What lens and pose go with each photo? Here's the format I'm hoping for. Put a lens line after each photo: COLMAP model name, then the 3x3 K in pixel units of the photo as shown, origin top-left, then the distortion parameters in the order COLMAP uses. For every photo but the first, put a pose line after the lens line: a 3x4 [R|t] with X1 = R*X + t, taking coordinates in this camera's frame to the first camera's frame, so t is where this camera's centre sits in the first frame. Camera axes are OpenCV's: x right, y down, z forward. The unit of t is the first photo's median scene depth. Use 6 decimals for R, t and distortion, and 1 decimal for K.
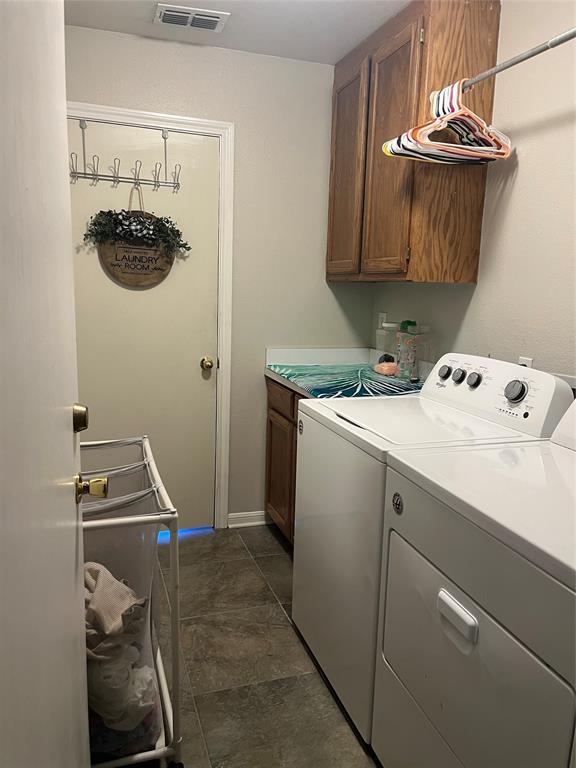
lens RADIAL K [[579.9, 0, 287.8], [0, 579.9, 389.0], [0, 0, 1]] dist [0.080934, -0.114305]
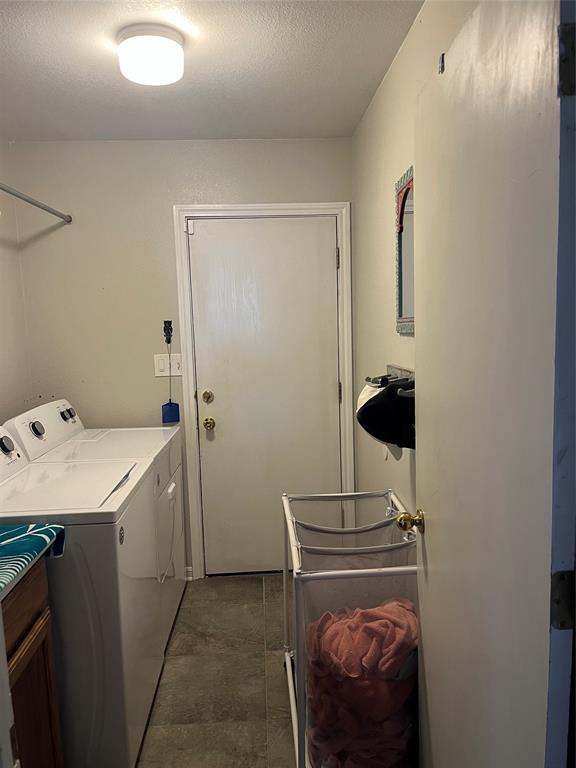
lens RADIAL K [[579.9, 0, 287.8], [0, 579.9, 389.0], [0, 0, 1]] dist [0.080934, -0.114305]
pose [[-0.963401, -0.037624, 0.265412, -0.465873], [0.047335, 0.950667, 0.306581, -0.422104], [-0.263853, 0.307924, -0.914092, 1.785123]]
